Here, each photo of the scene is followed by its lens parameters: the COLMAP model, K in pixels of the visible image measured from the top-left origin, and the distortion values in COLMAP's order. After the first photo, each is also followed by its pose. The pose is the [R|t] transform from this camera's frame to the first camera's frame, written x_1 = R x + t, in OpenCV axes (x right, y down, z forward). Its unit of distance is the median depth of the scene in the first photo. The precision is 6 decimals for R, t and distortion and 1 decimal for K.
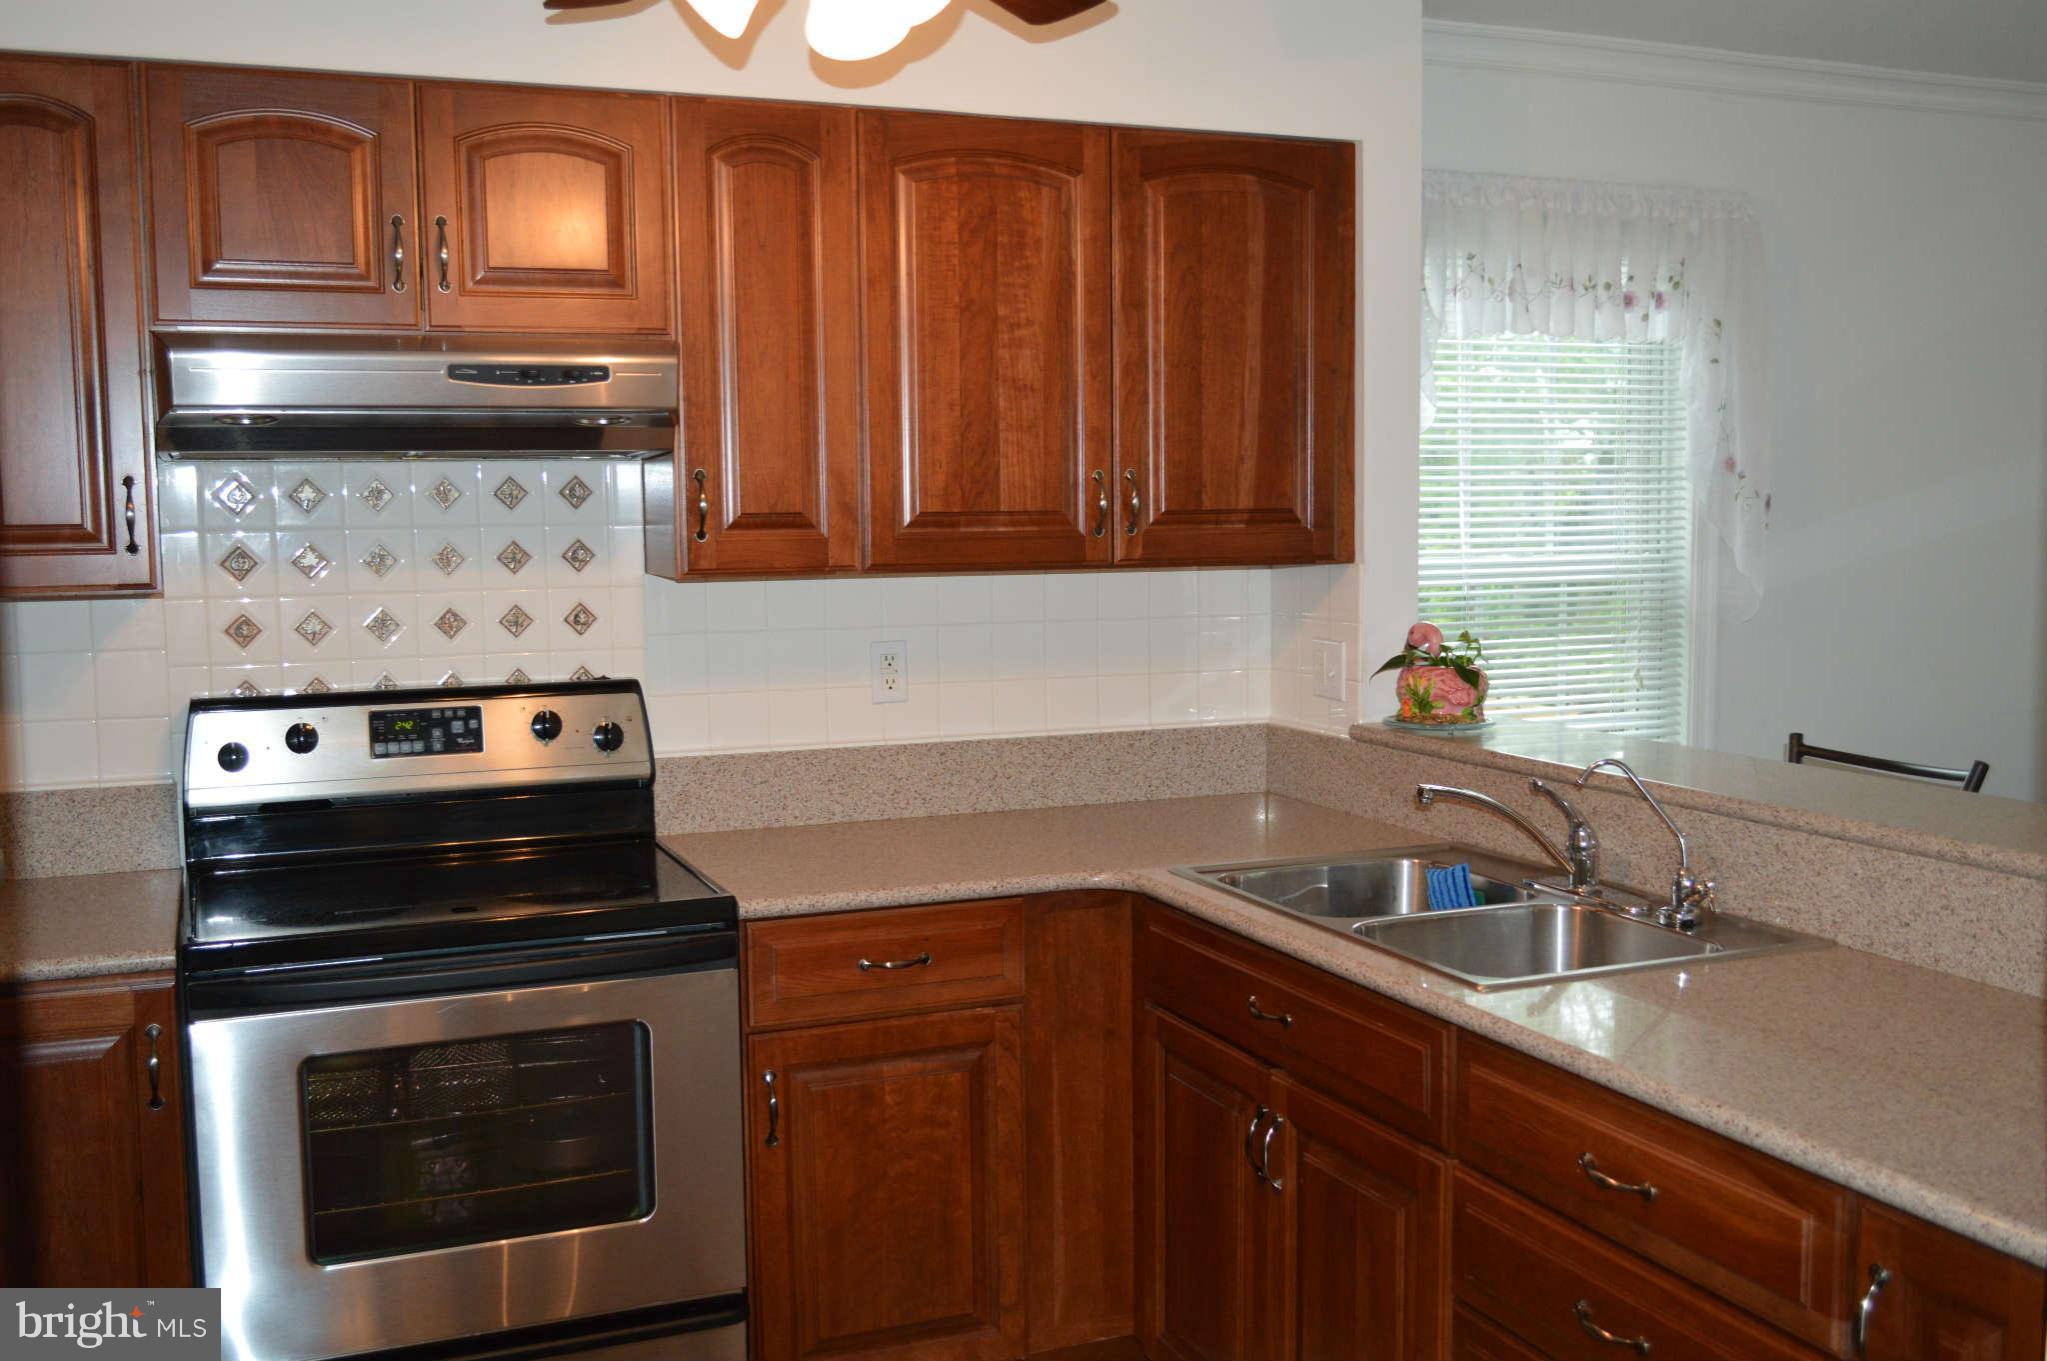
lens RADIAL K [[1940.2, 0, 1023.5], [0, 1940.2, 680.5], [0, 0, 1]] dist [0.005974, 0.008557]
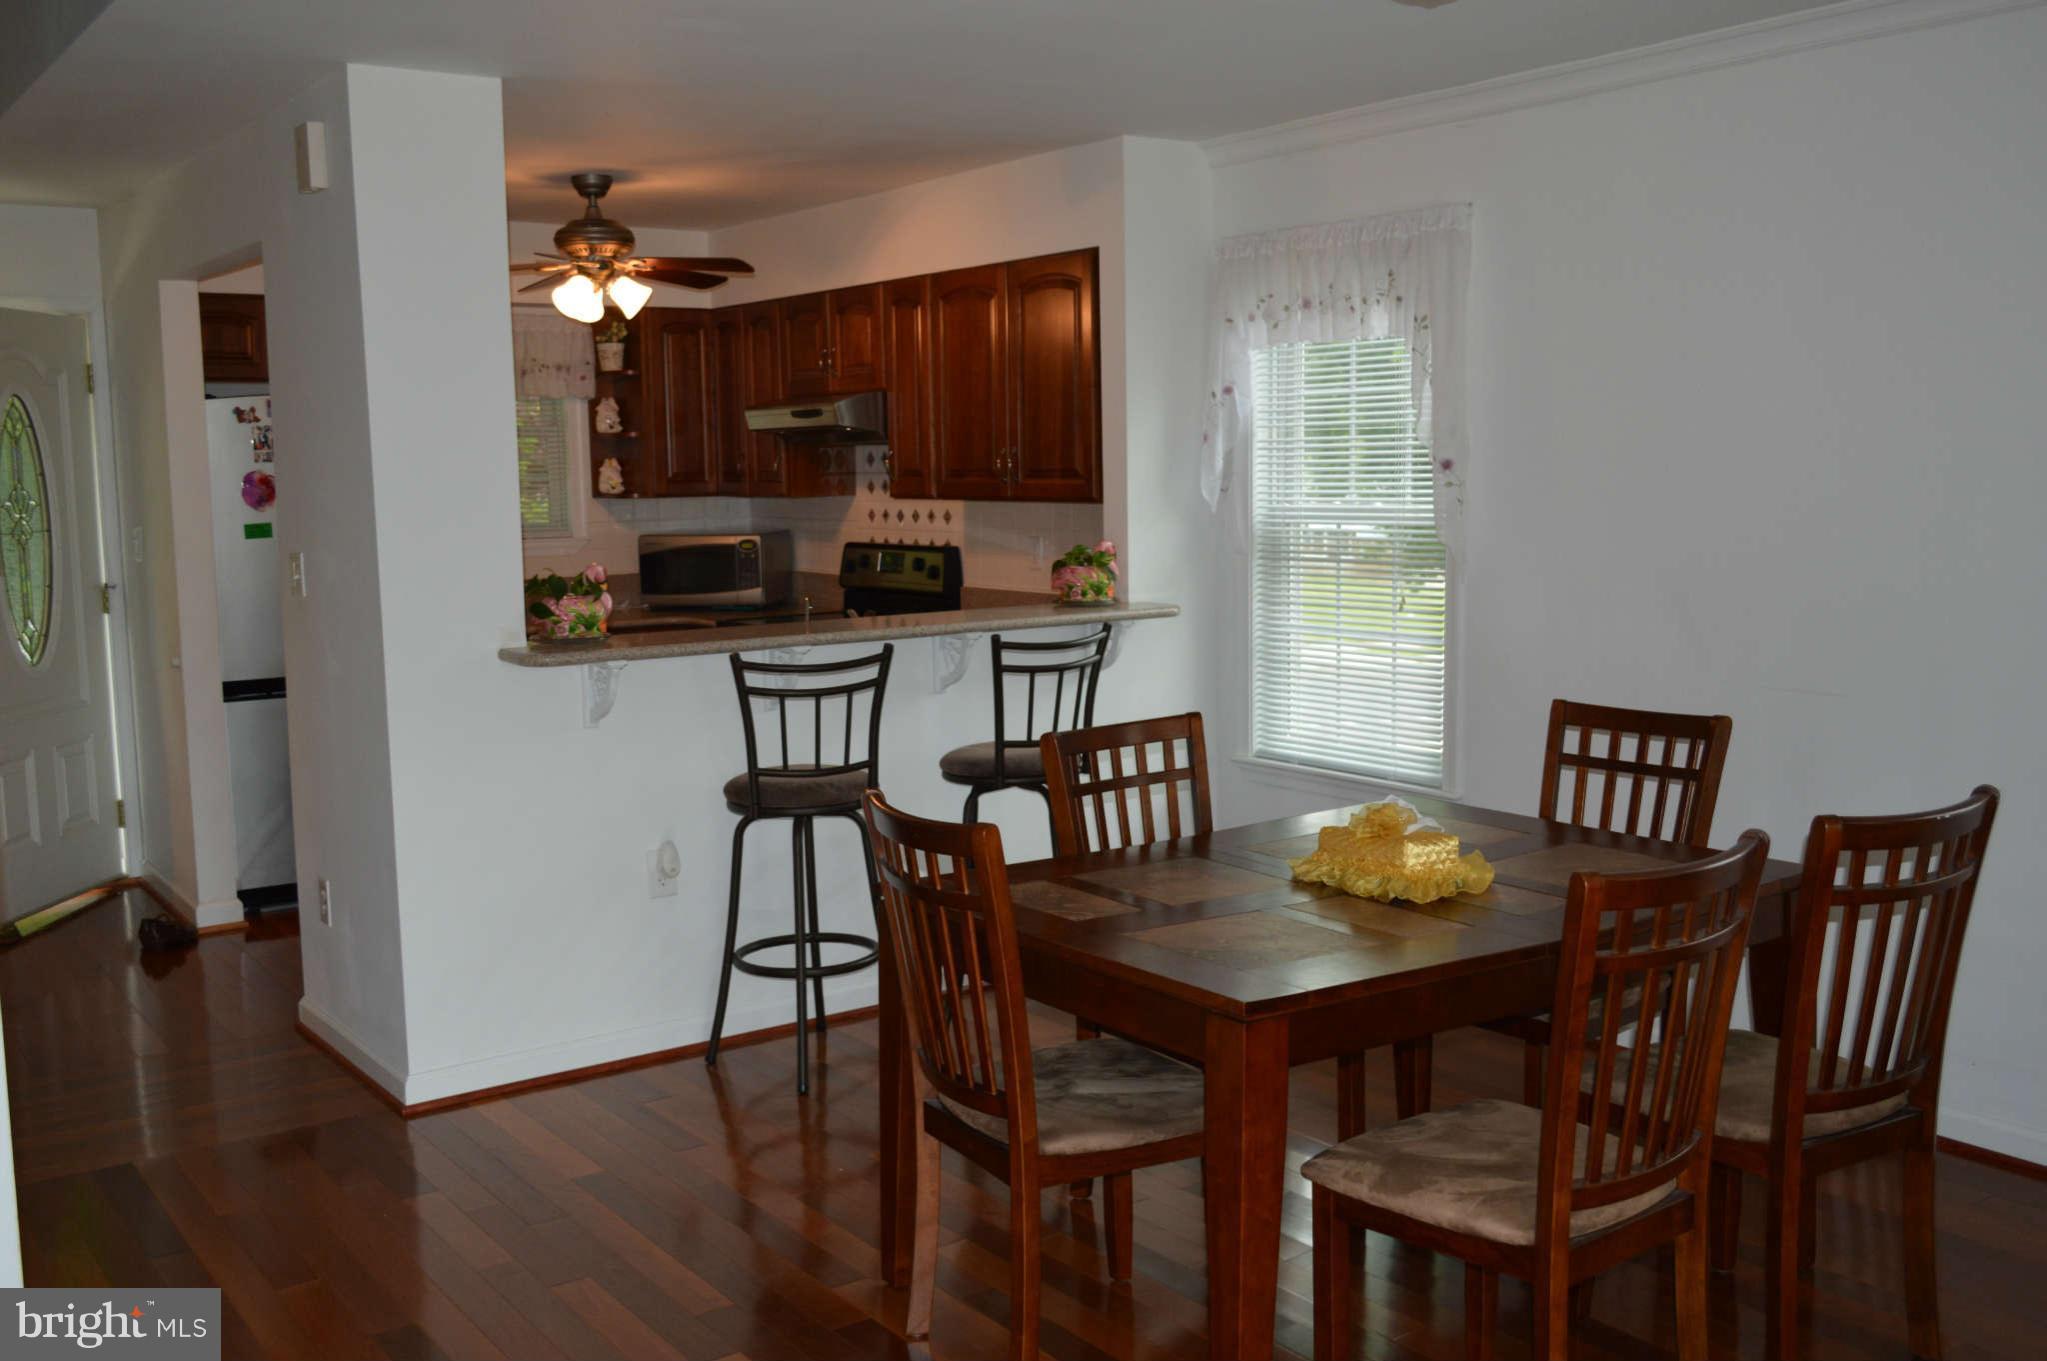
lens RADIAL K [[1940.2, 0, 1023.5], [0, 1940.2, 680.5], [0, 0, 1]] dist [0.005974, 0.008557]
pose [[0.228110, 0.118383, -0.966412, 1.826134], [-0.072065, 0.991911, 0.104496, -0.079836], [0.970965, 0.045808, 0.234796, 0.563042]]
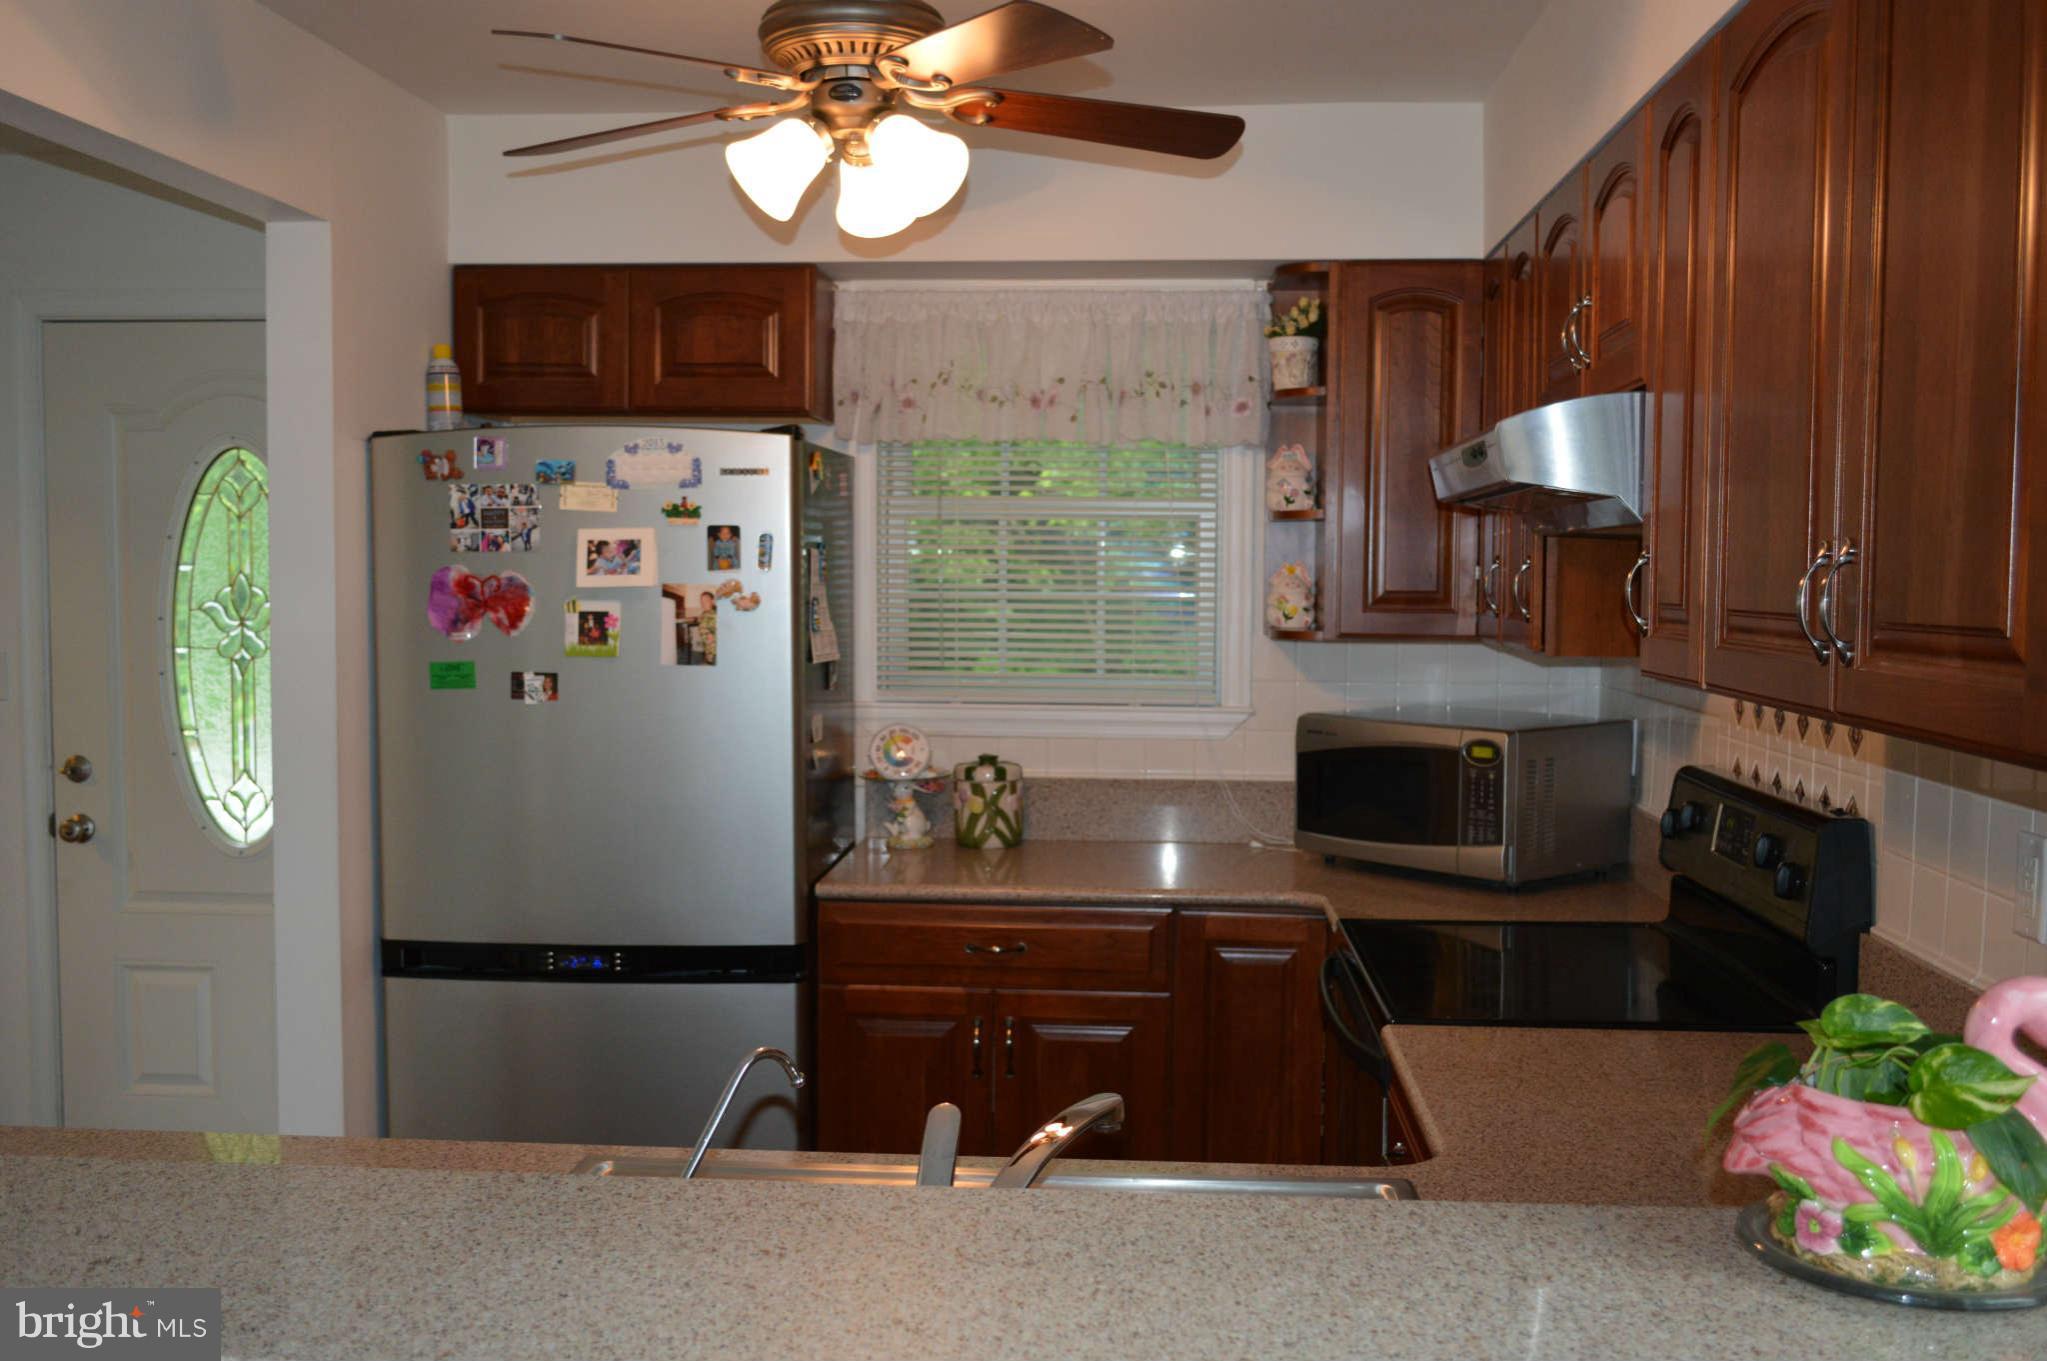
lens RADIAL K [[1940.2, 0, 1023.5], [0, 1940.2, 680.5], [0, 0, 1]] dist [0.005974, 0.008557]
pose [[-0.451709, 0.058725, -0.890230, 0.601610], [-0.081614, 0.990928, 0.106779, -0.106061], [0.888424, 0.120888, -0.442818, 1.006244]]
